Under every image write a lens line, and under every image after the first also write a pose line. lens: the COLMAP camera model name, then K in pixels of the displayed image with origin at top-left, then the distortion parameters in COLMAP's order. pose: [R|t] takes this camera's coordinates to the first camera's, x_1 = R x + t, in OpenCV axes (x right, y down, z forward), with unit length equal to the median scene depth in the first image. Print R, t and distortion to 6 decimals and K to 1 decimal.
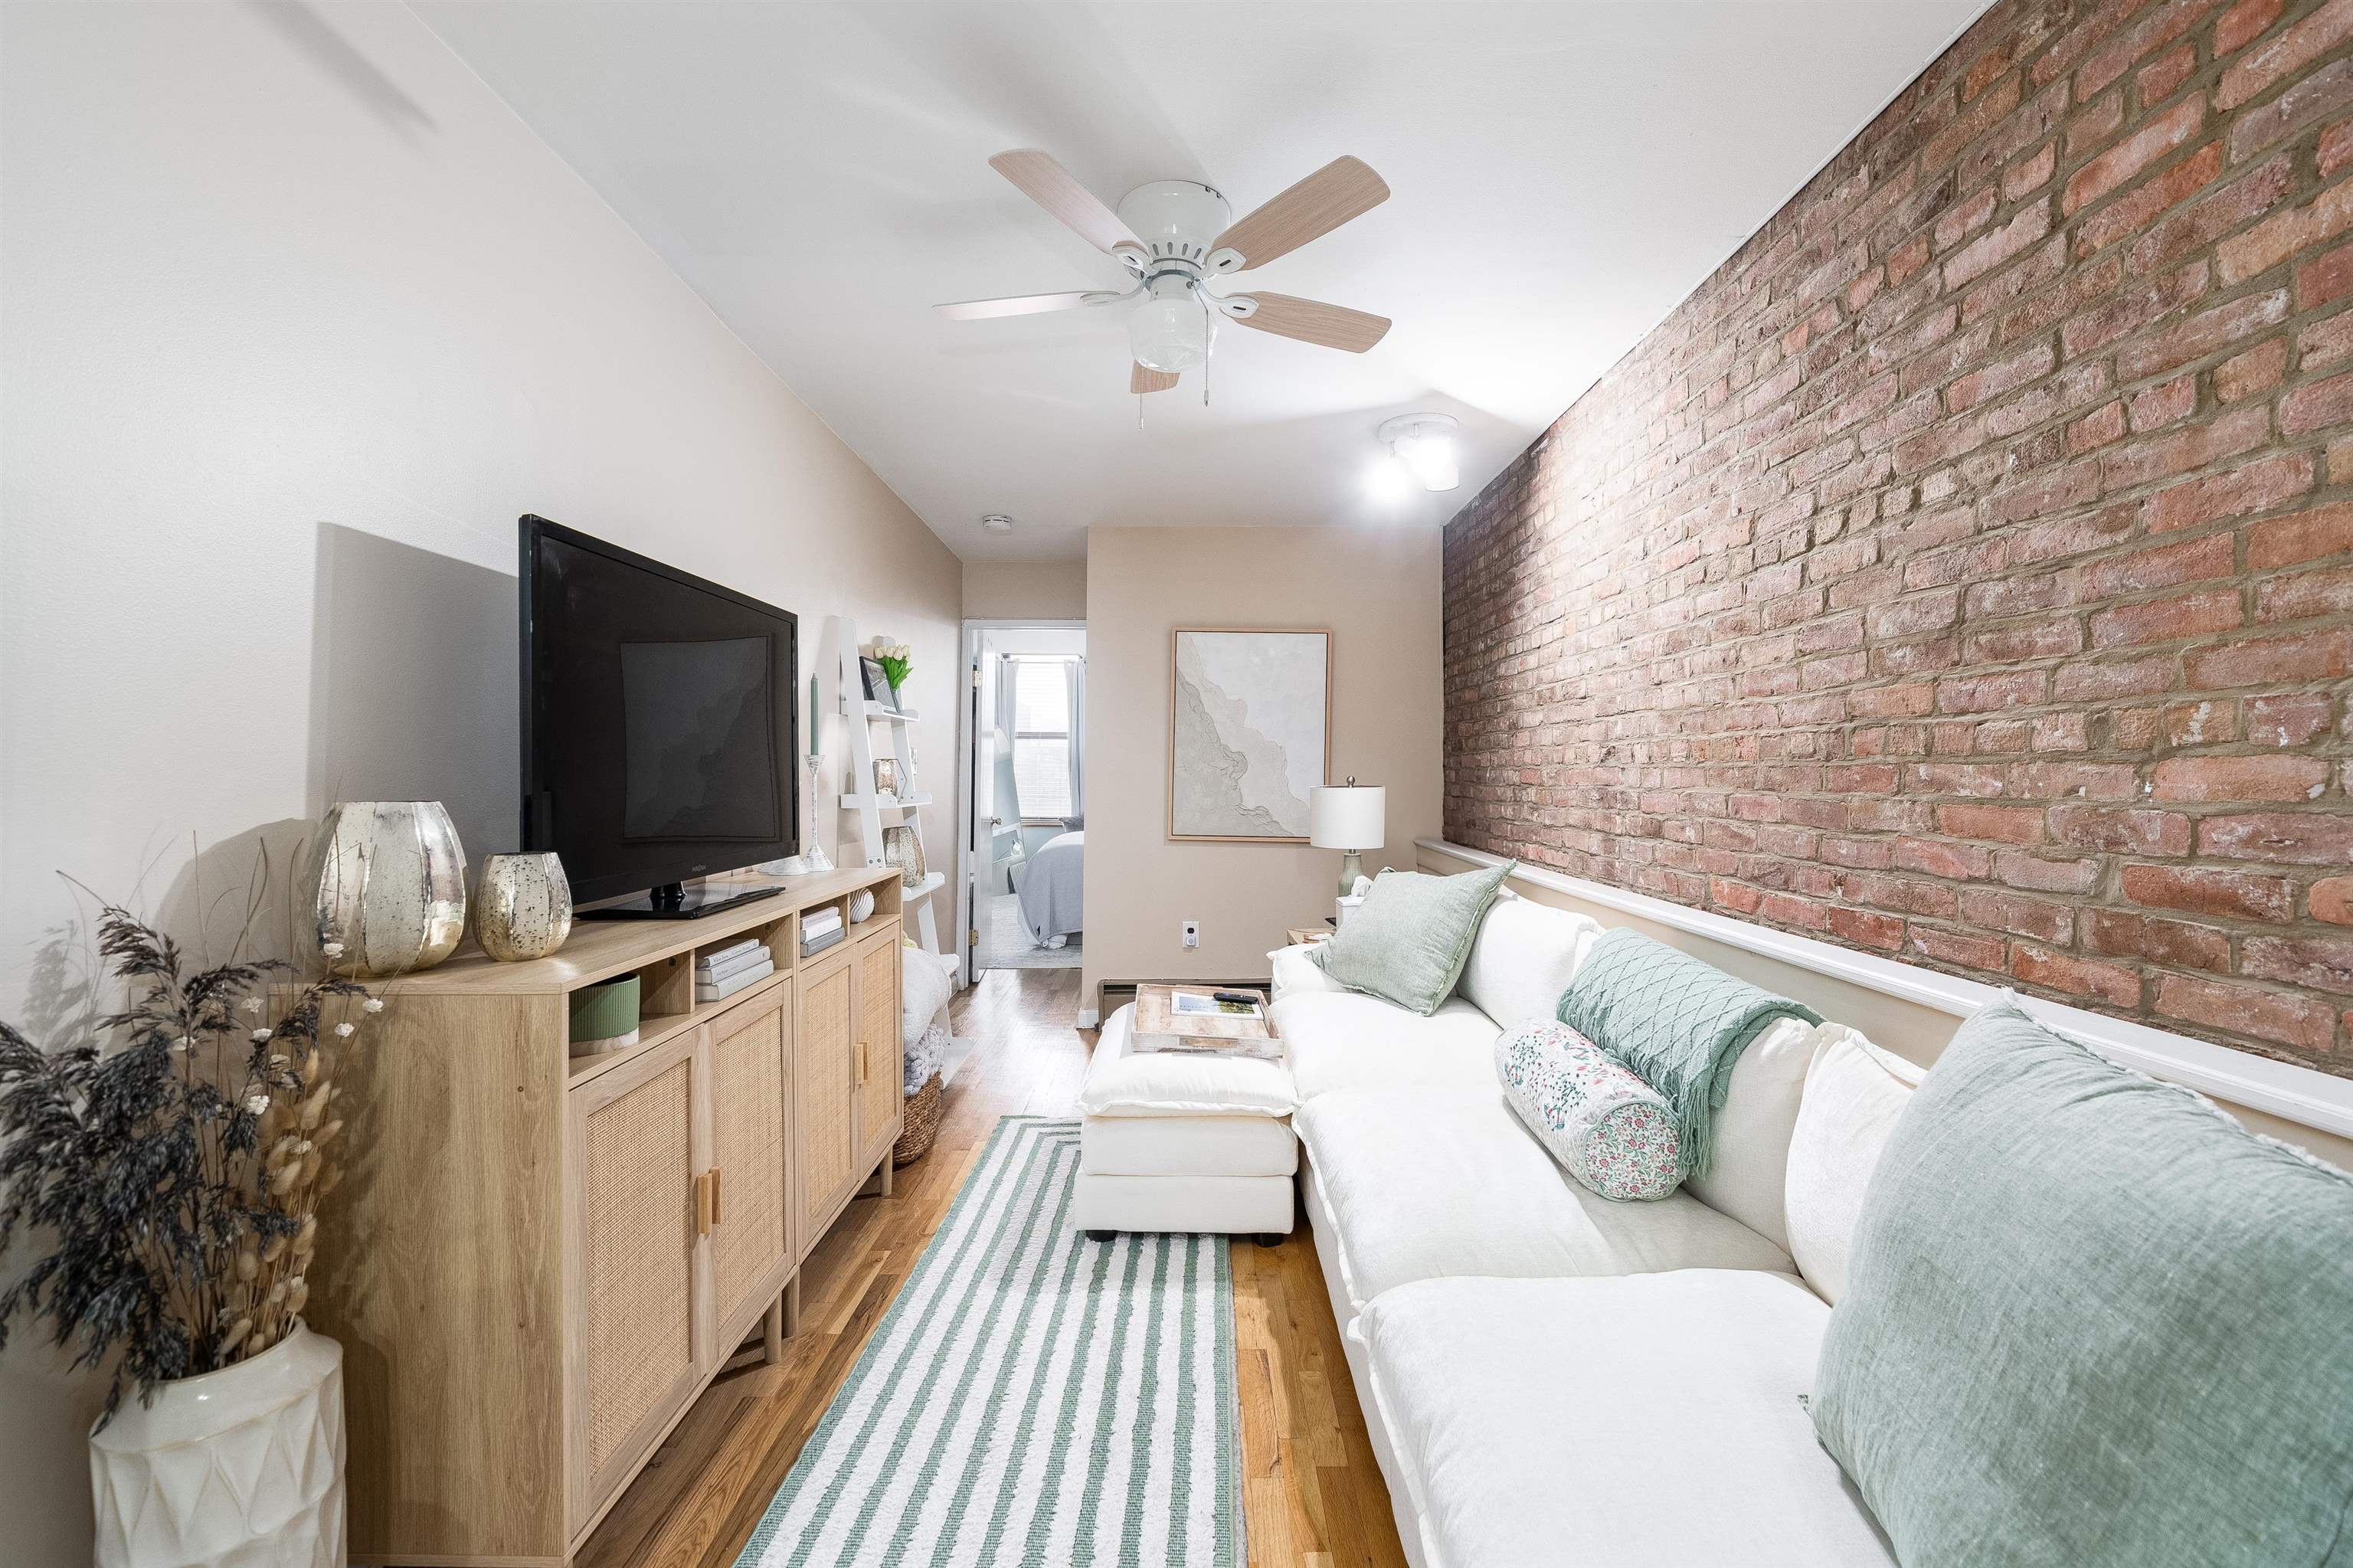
lens RADIAL K [[993.2, 0, 1146.2], [0, 993.2, 767.8], [0, 0, 1]] dist [0.001109, 0.000132]
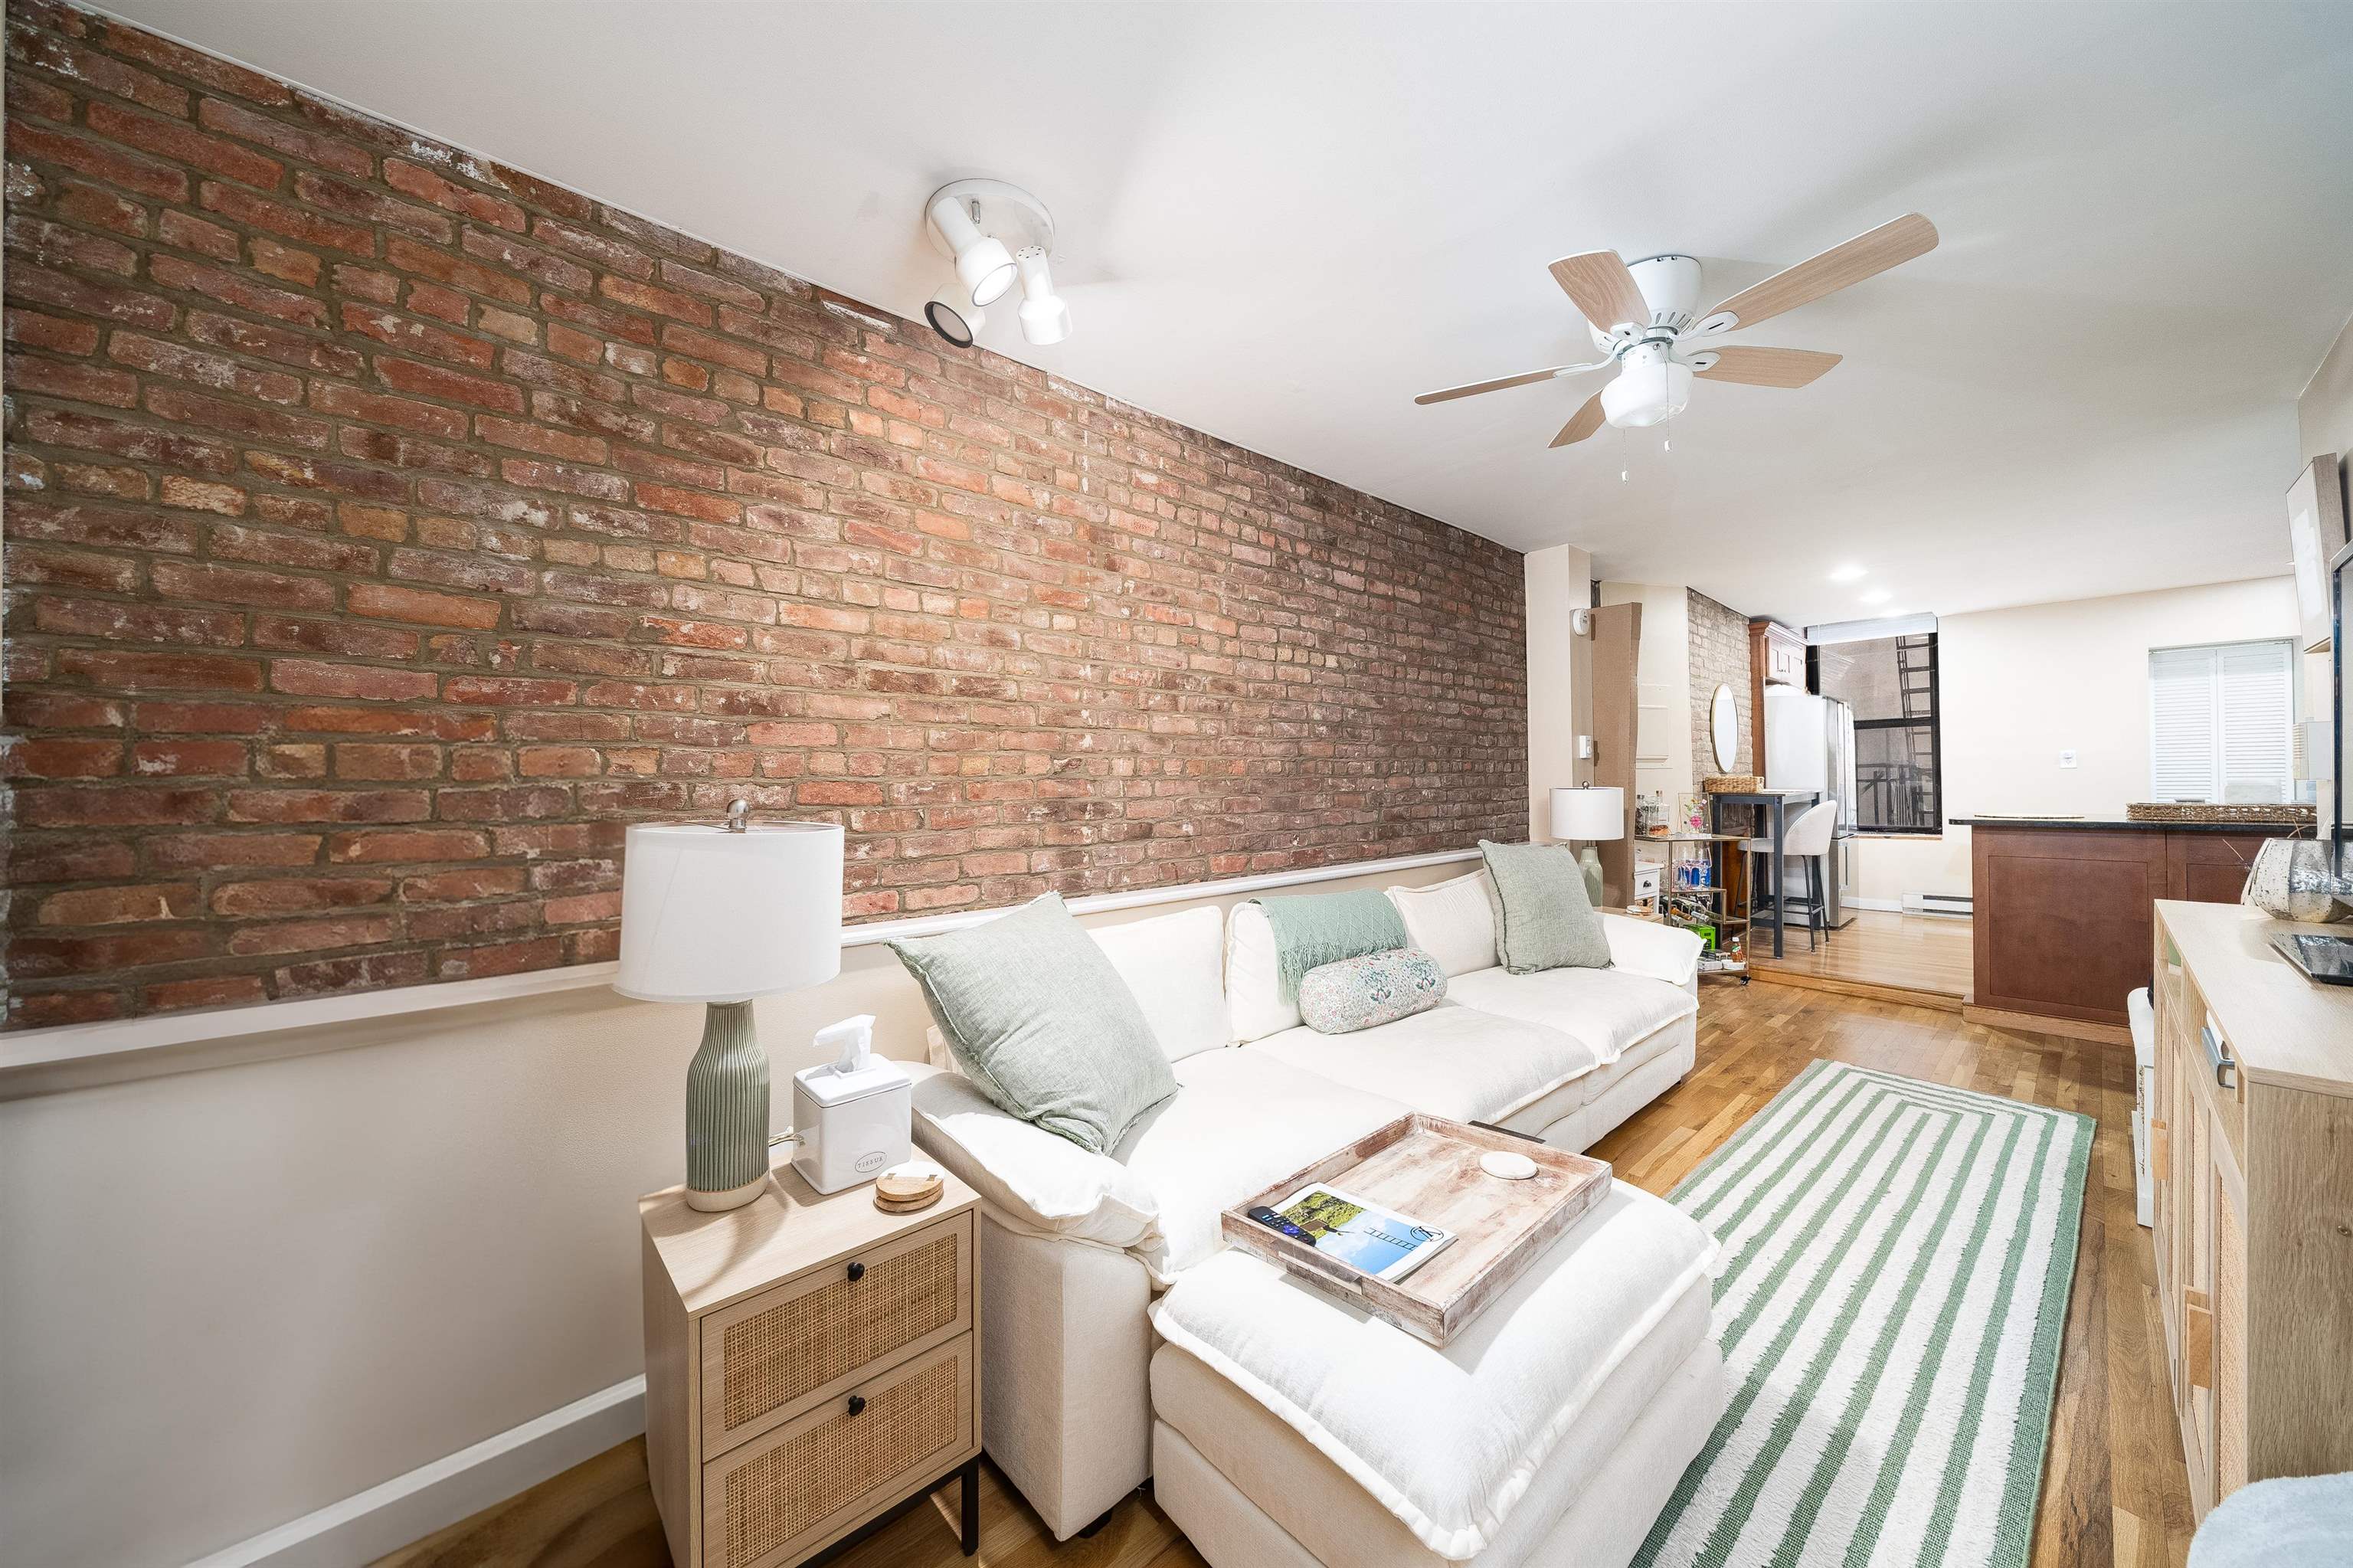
lens RADIAL K [[817.0, 0, 1180.5], [0, 817.0, 779.8], [0, 0, 1]] dist [-0.000194, 0.000004]
pose [[-0.696021, 0.005234, 0.718002, -0.270028], [0.004044, 0.999986, -0.003369, 0.003612], [-0.718010, 0.000559, -0.696032, 2.020680]]
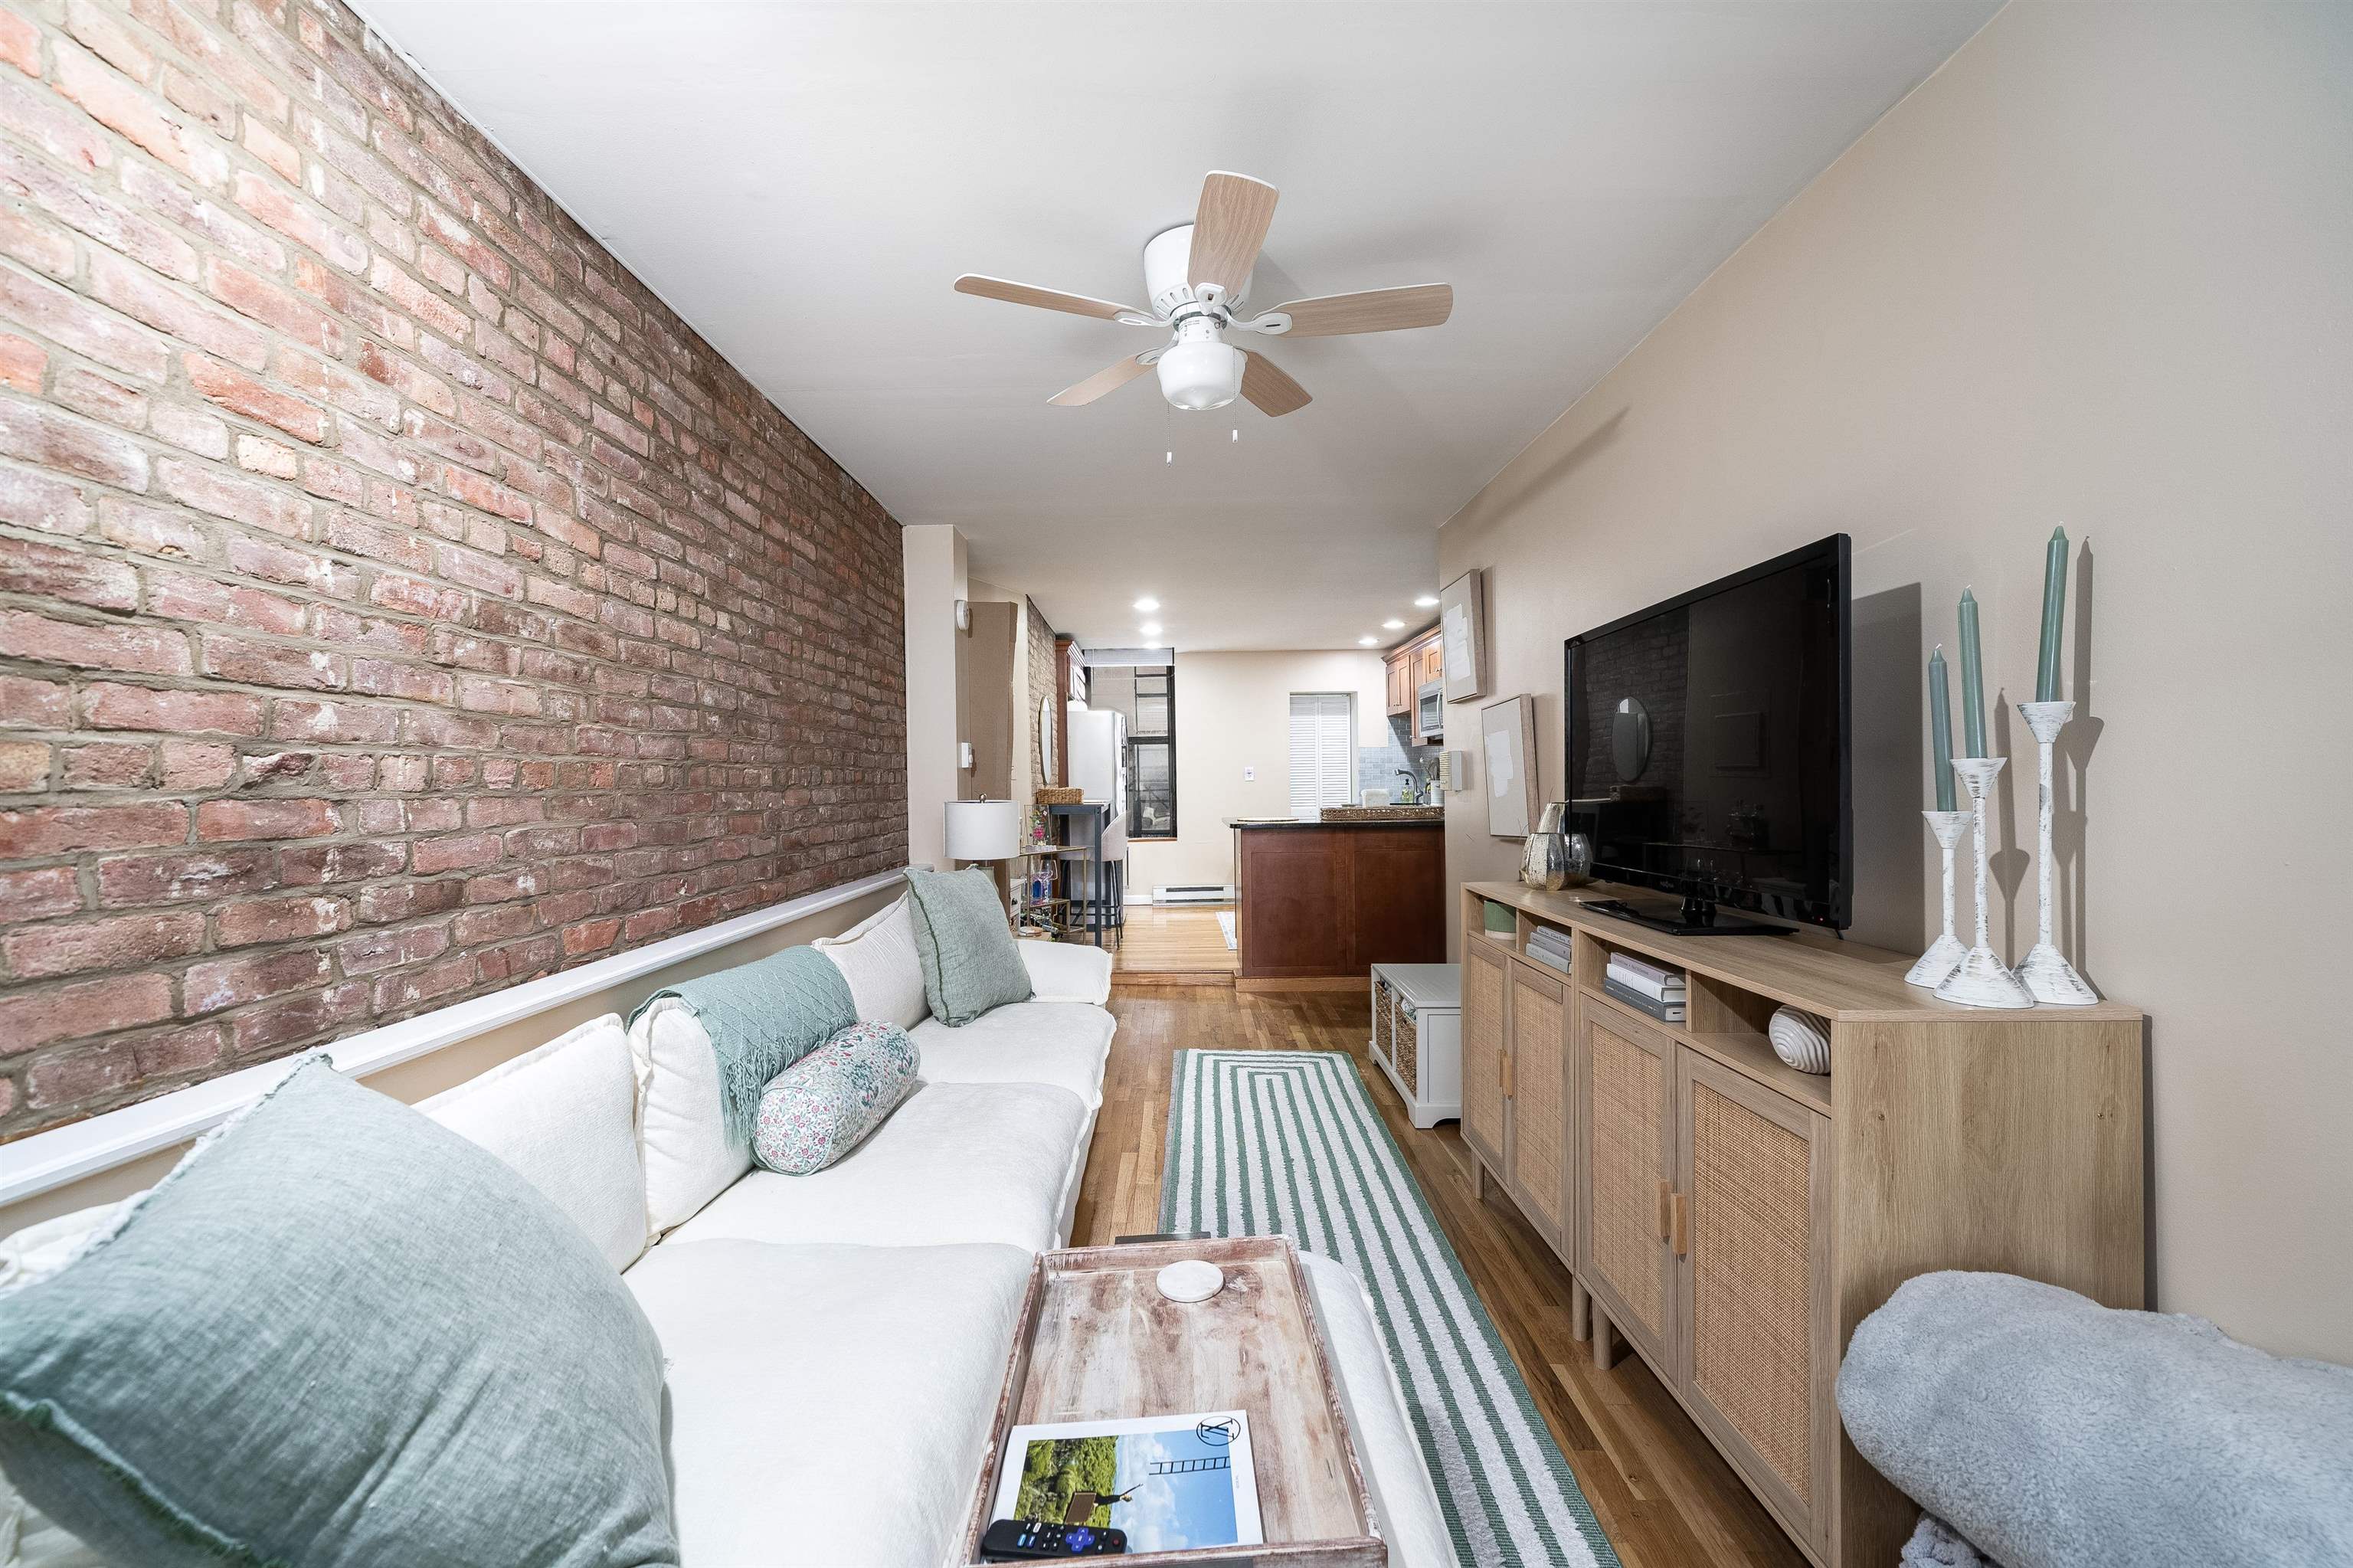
lens RADIAL K [[921.7, 0, 1171.1], [0, 921.7, 790.2], [0, 0, 1]] dist [-0.000955, -0.000617]
pose [[-0.999393, 0.008086, -0.033898, 0.092838], [0.008032, 0.999966, 0.001720, -0.003095], [0.033911, 0.001447, -0.999424, 1.954314]]
